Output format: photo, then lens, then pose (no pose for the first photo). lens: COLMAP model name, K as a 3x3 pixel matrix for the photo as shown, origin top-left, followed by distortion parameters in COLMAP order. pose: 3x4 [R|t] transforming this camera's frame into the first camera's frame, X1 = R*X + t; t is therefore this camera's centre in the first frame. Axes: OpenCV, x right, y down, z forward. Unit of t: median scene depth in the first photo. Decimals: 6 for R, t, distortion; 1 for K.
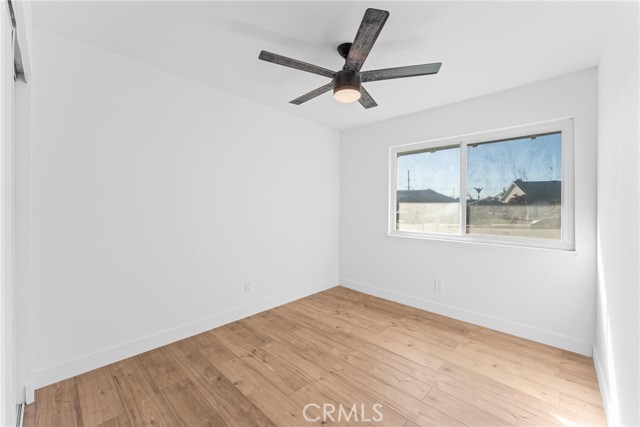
lens RADIAL K [[262.8, 0, 320.1], [0, 262.8, 211.6], [0, 0, 1]] dist [0.000726, 0.000156]
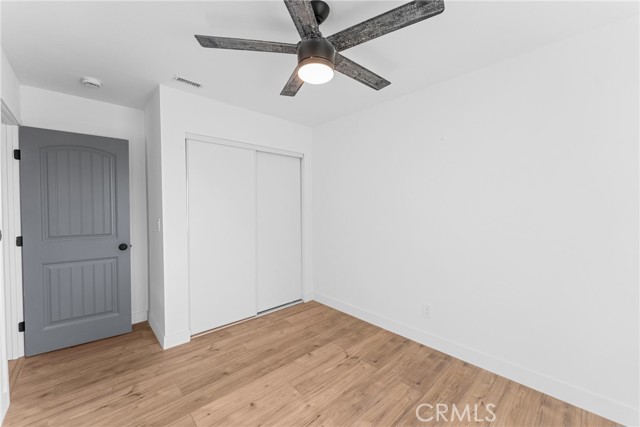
lens RADIAL K [[262.8, 0, 316.1], [0, 262.8, 217.3], [0, 0, 1]] dist [0.000726, 0.000156]
pose [[-0.094087, 0.032845, -0.995022, 0.764190], [-0.023231, 0.999111, 0.035176, -0.041188], [0.995293, 0.026425, -0.093240, 0.946121]]
